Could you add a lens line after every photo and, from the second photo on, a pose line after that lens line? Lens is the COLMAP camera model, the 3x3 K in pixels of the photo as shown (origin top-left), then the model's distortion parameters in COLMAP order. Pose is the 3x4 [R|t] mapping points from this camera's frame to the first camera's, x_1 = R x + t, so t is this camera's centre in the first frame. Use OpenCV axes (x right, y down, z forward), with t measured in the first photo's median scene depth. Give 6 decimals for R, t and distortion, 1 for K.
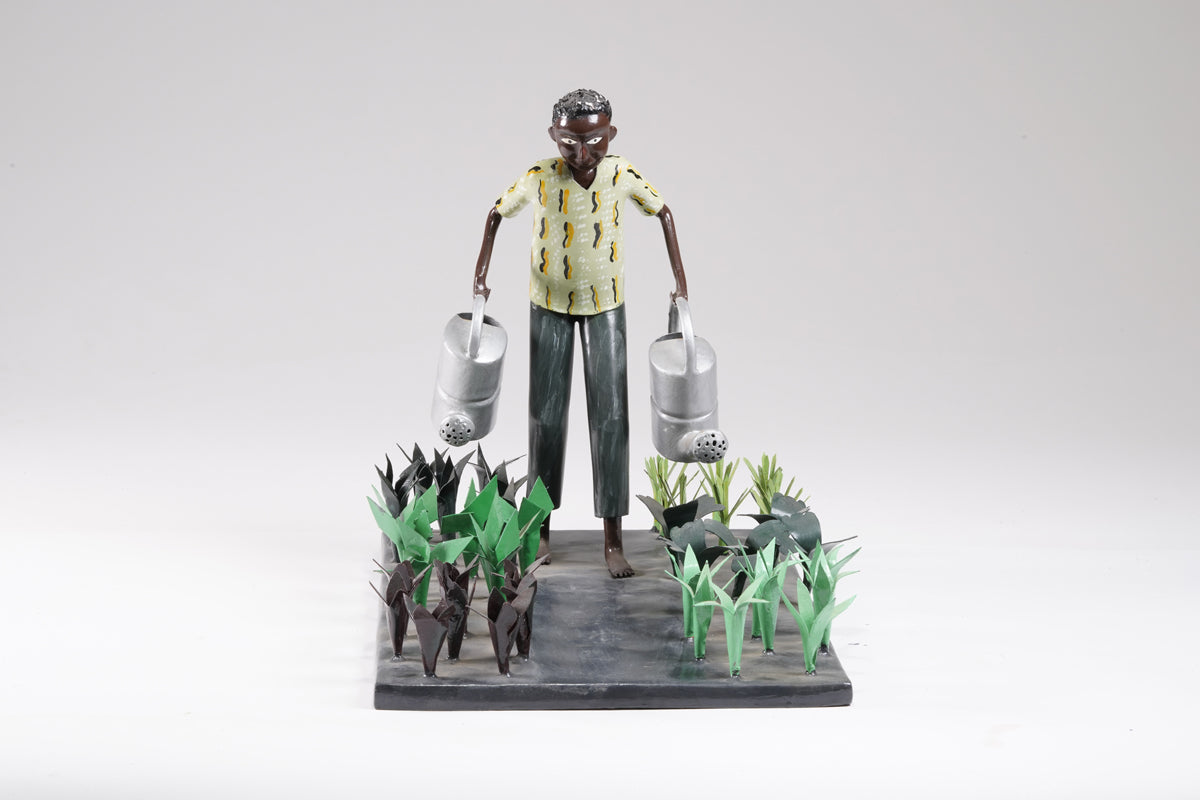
lens RADIAL K [[3464.8, 0, 597.7], [0, 3464.8, 397.1], [0, 0, 1]] dist [-0.224636, 0.000000]
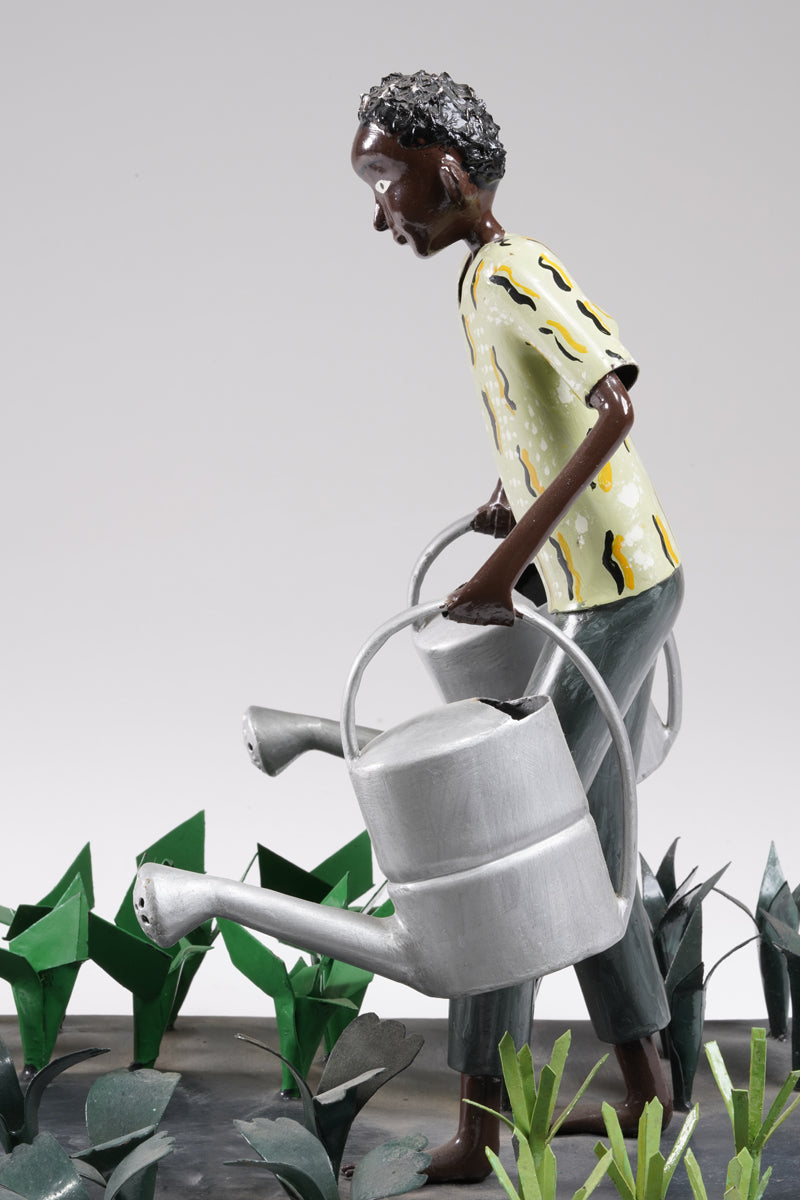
lens RADIAL K [[3464.8, 0, 400.3], [0, 3464.8, 598.6], [0, 0, 1]] dist [-0.224636, 0.000000]
pose [[-0.043309, 0.191449, -0.980547, 0.426181], [-0.189263, 0.962123, 0.196211, -0.107760], [0.980971, 0.194079, -0.005435, 0.994603]]
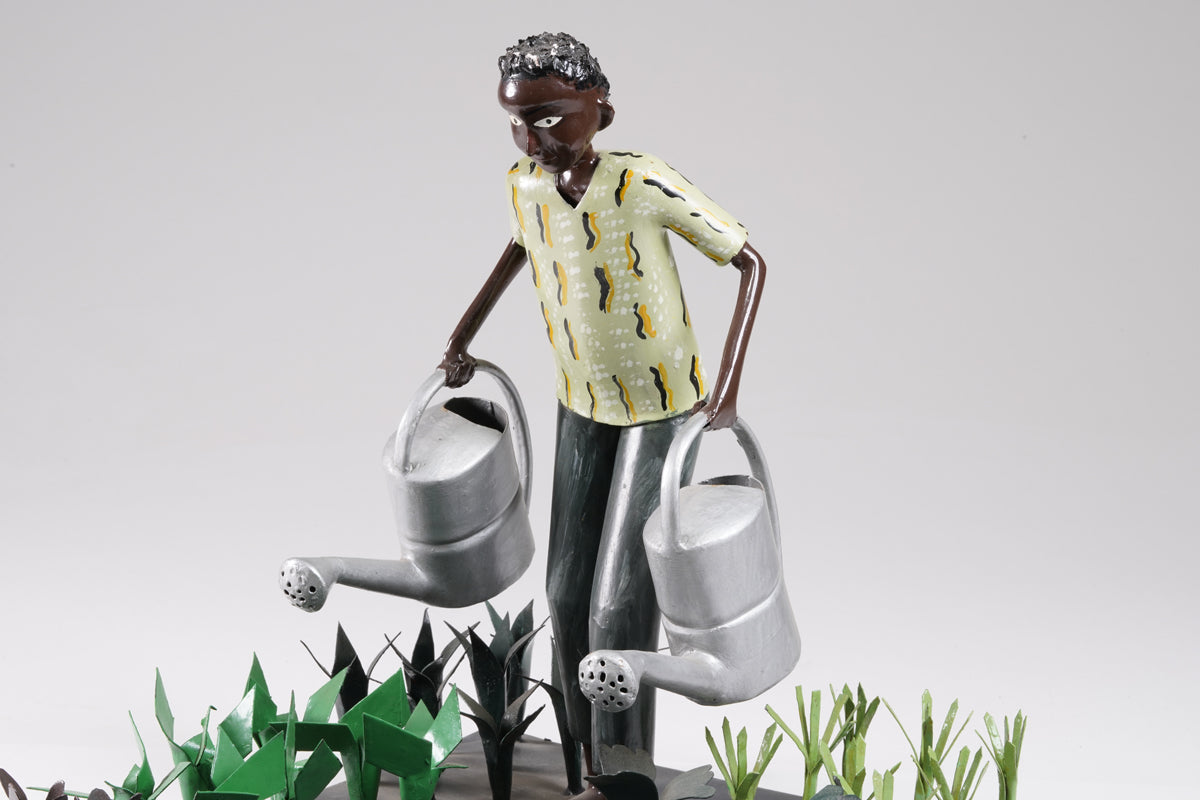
lens RADIAL K [[3464.8, 0, 600.0], [0, 3464.8, 399.6], [0, 0, 1]] dist [-0.224636, 0.000000]
pose [[0.782073, 0.113529, -0.612758, 0.355891], [-0.118530, 0.992416, 0.032589, -0.047196], [0.611811, 0.047143, 0.789598, 0.543062]]
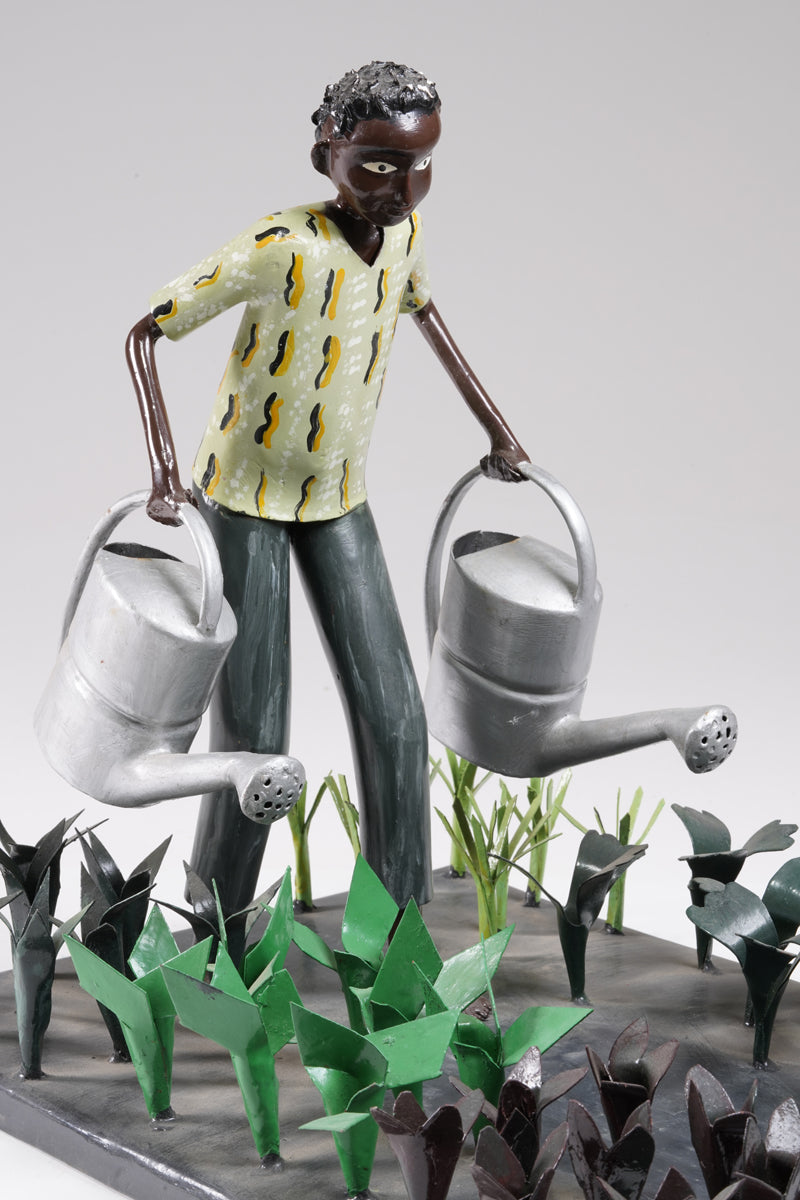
lens RADIAL K [[3464.8, 0, 406.7], [0, 3464.8, 607.0], [0, 0, 1]] dist [-0.224636, 0.000000]
pose [[0.806569, -0.133785, 0.575802, -0.288777], [0.118970, 0.990861, 0.063571, -0.042163], [-0.579044, 0.017229, 0.815114, 0.589525]]
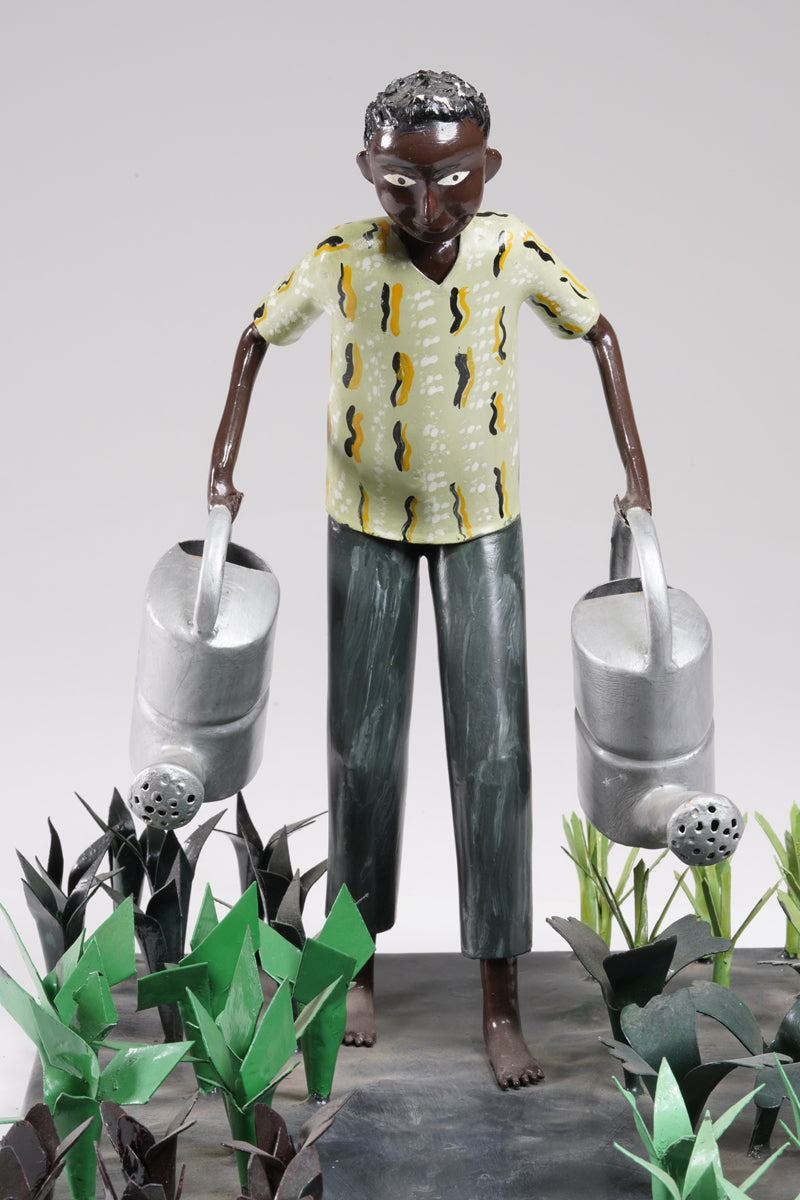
lens RADIAL K [[3464.8, 0, 401.3], [0, 3464.8, 604.7], [0, 0, 1]] dist [-0.224636, 0.000000]
pose [[0.999568, -0.006736, -0.028592, 0.004919], [0.007248, 0.999815, 0.017838, -0.024110], [0.028466, -0.018038, 0.999432, 0.518900]]
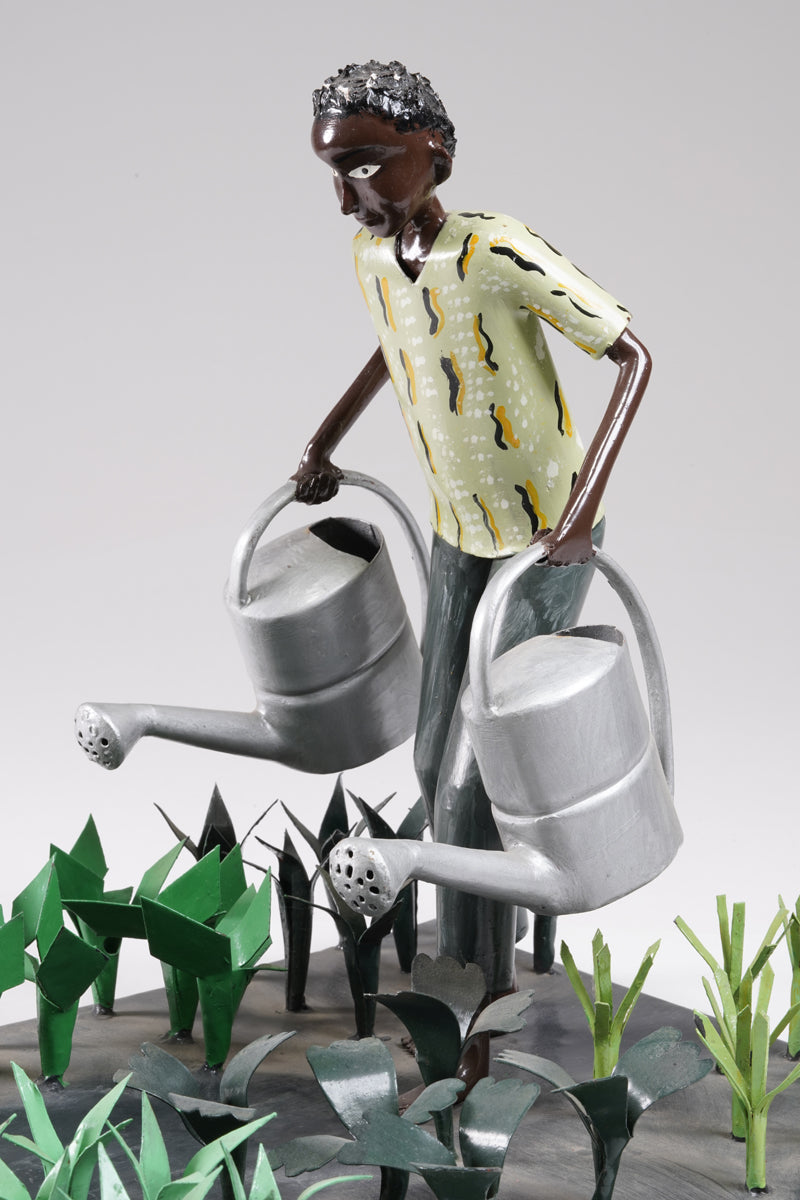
lens RADIAL K [[3464.8, 0, 399.0], [0, 3464.8, 600.4], [0, 0, 1]] dist [-0.224636, 0.000000]
pose [[0.596807, 0.151053, -0.788038, 0.363432], [-0.143858, 0.986350, 0.080118, -0.054335], [0.789384, 0.065551, 0.610391, 0.713921]]
